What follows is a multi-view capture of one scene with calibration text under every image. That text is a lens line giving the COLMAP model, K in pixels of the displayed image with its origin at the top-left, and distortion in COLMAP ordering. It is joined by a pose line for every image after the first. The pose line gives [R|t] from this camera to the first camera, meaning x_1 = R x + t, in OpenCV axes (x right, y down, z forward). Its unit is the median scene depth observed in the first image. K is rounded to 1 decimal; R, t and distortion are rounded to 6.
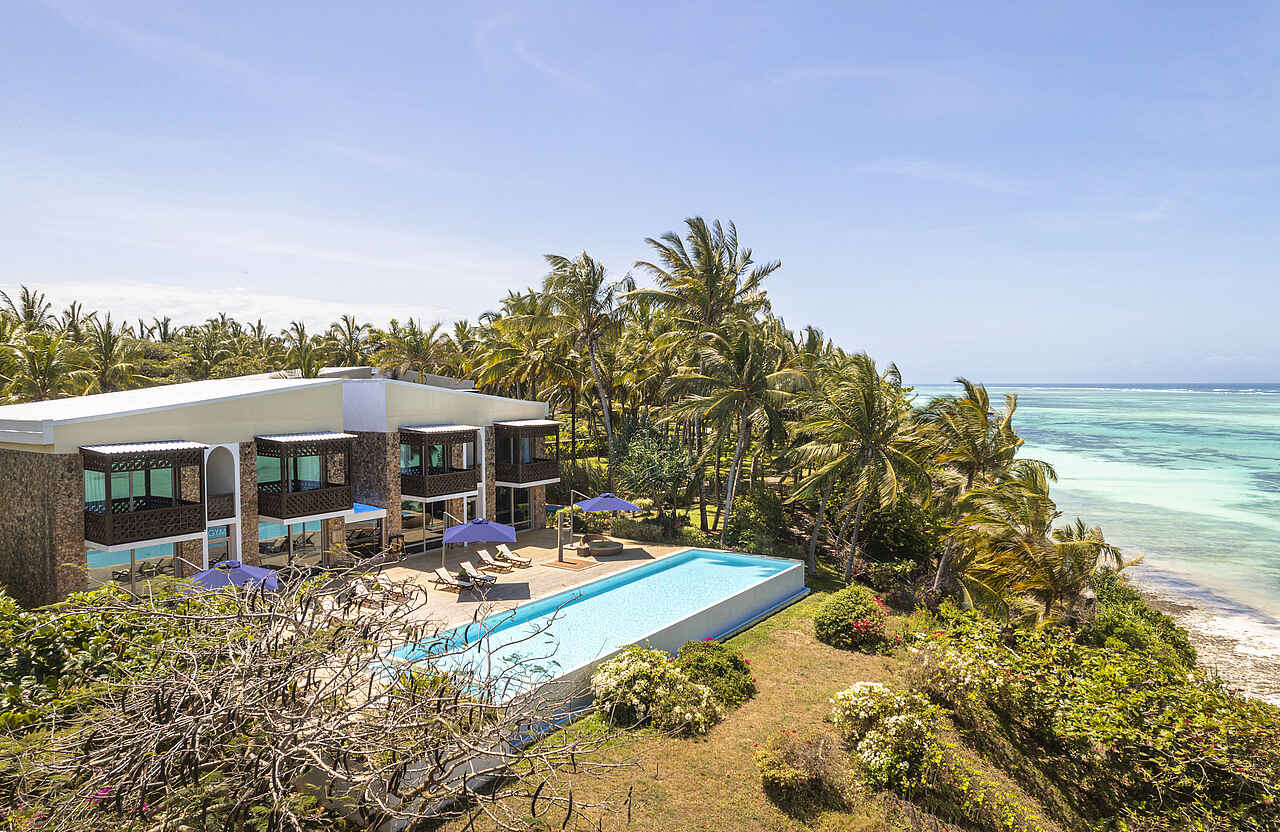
lens RADIAL K [[843.6, 0, 641.5], [0, 843.6, 412.6], [0, 0, 1]] dist [0.004284, 0.000874]
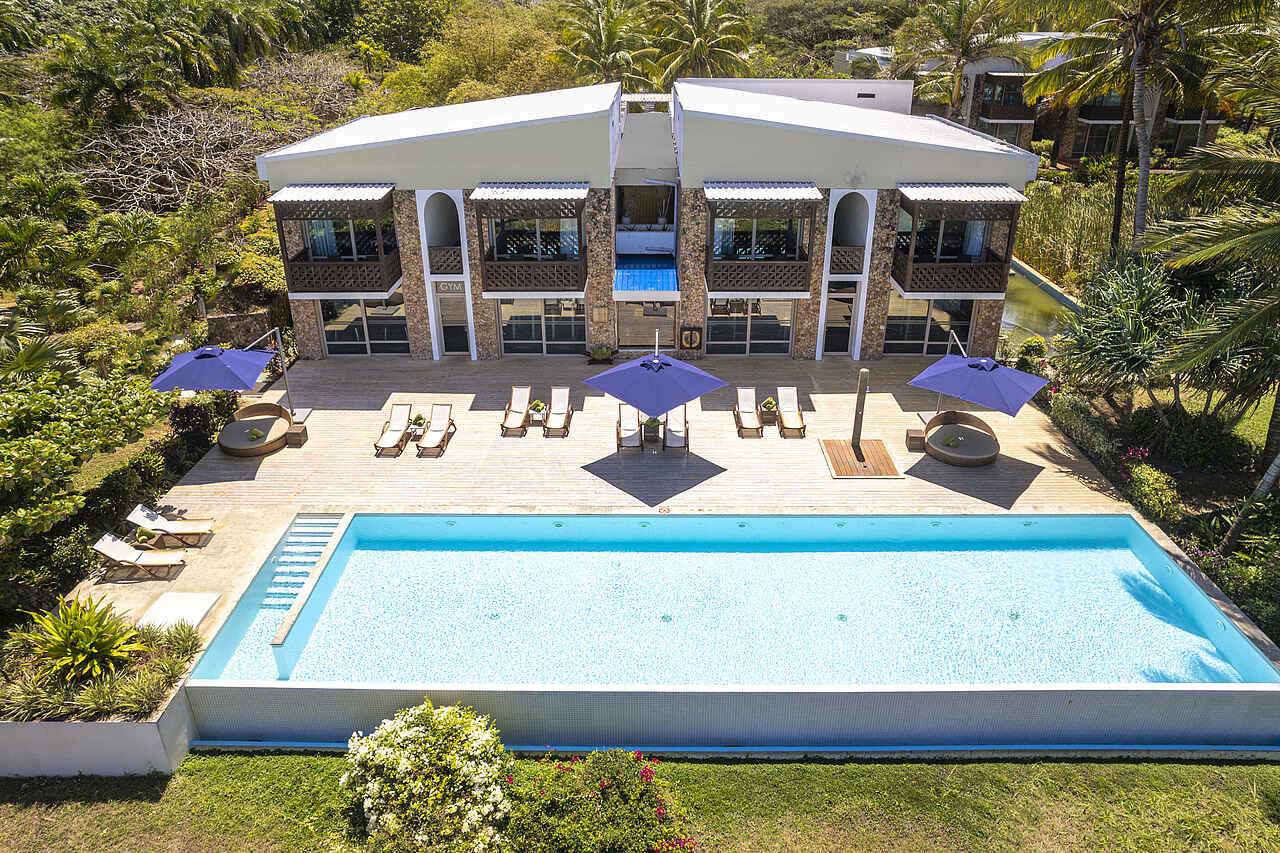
lens RADIAL K [[870.9, 0, 635.4], [0, 870.9, 415.1], [0, 0, 1]] dist [-0.021794, -0.000620]
pose [[0.546389, 0.376252, -0.748261, 0.346744], [-0.030936, 0.901868, 0.430902, -0.138607], [0.836960, -0.212292, 0.504410, 0.659409]]
